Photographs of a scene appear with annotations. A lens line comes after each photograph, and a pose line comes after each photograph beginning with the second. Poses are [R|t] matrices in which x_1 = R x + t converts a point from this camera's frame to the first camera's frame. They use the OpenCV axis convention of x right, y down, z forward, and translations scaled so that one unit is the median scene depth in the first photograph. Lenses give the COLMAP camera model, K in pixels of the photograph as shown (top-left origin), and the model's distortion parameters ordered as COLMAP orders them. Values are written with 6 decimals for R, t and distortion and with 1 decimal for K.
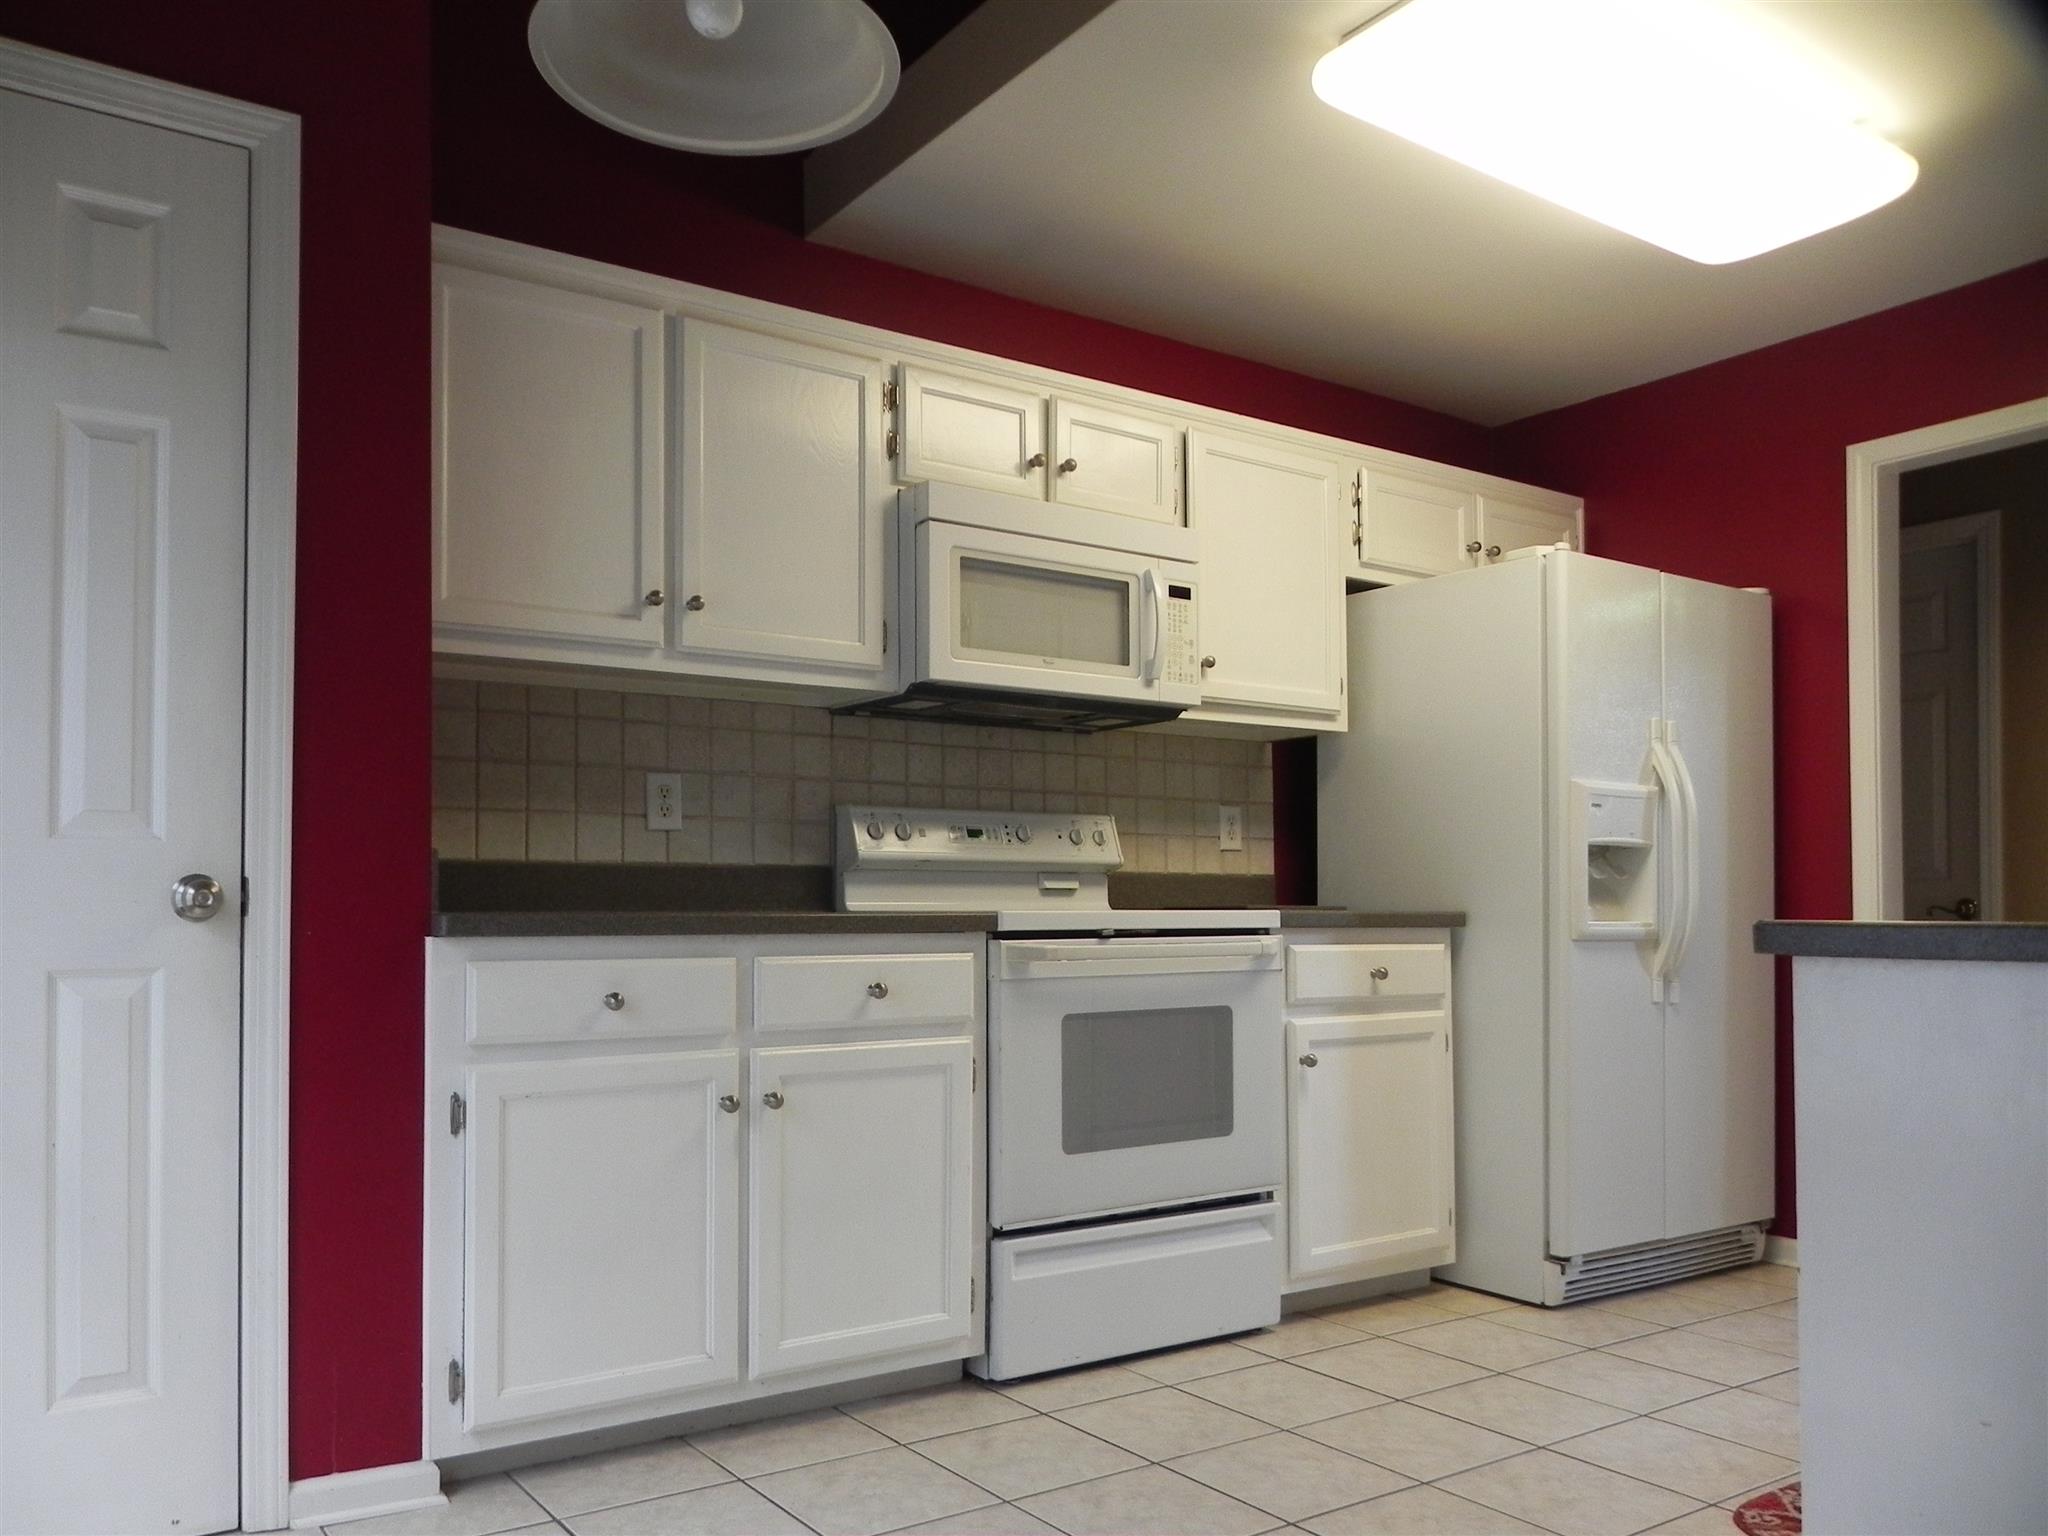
lens RADIAL K [[1555.6, 0, 1021.5], [0, 1555.6, 803.1], [0, 0, 1]] dist [0.033206, -0.084424]
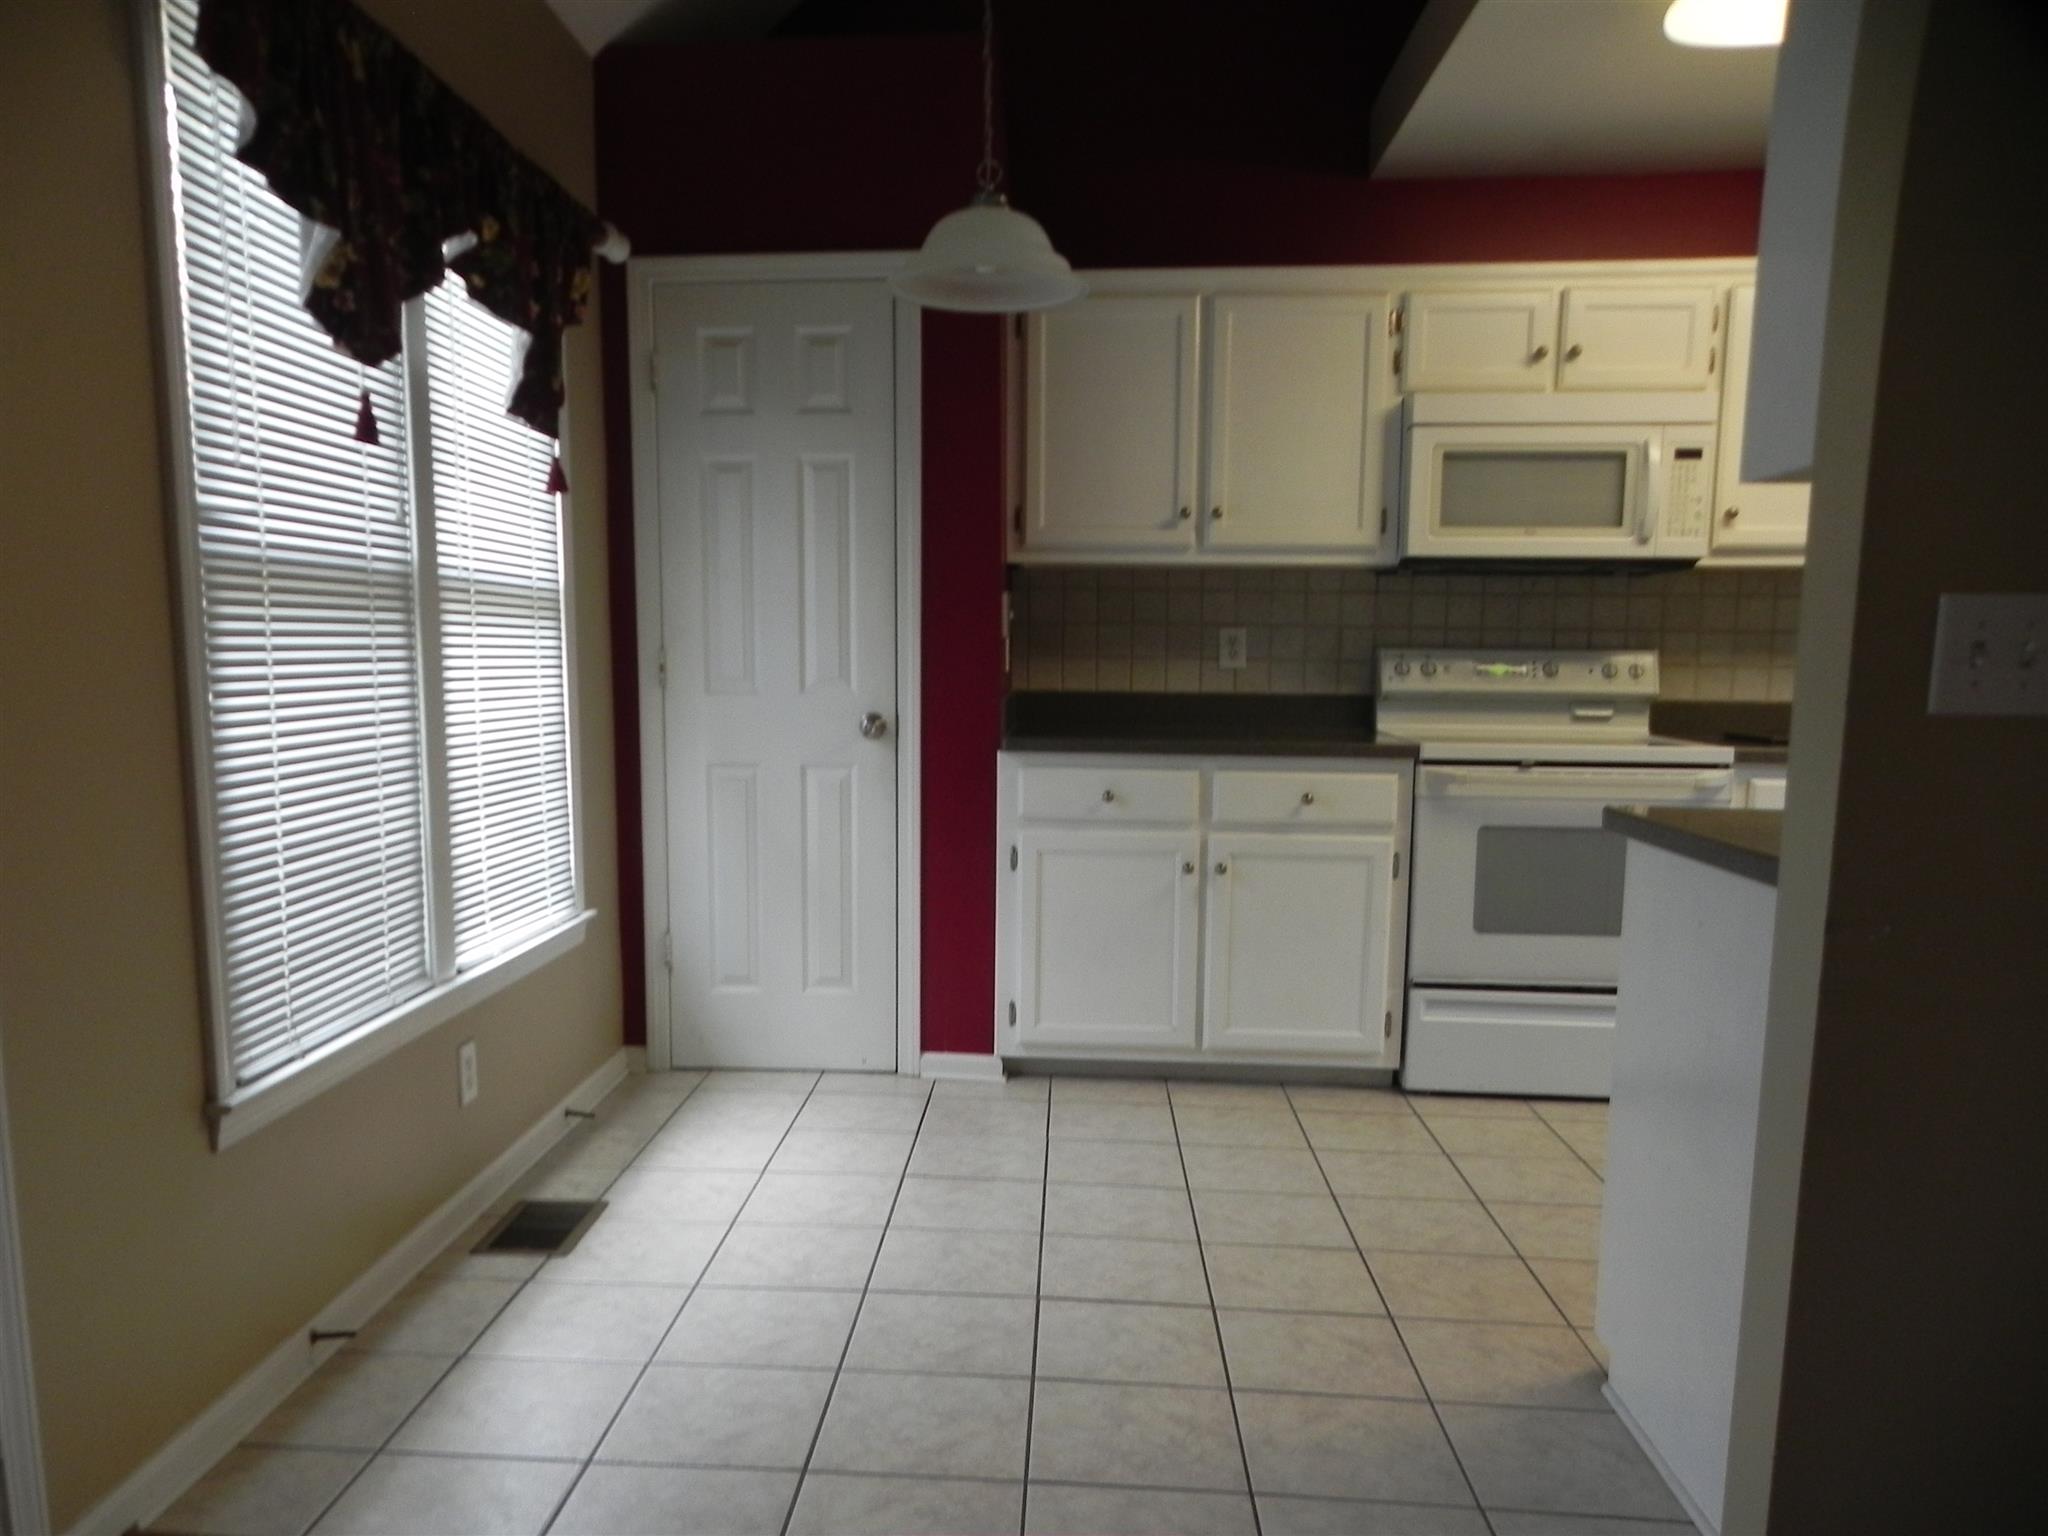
lens RADIAL K [[1578.6, 0, 1027.9], [0, 1578.6, 759.0], [0, 0, 1]] dist [0.039118, 0.004503]
pose [[0.801543, 0.055104, -0.595393, 0.510945], [0.024102, 0.991958, 0.124253, -0.090300], [0.597452, -0.113945, 0.793768, -0.248429]]
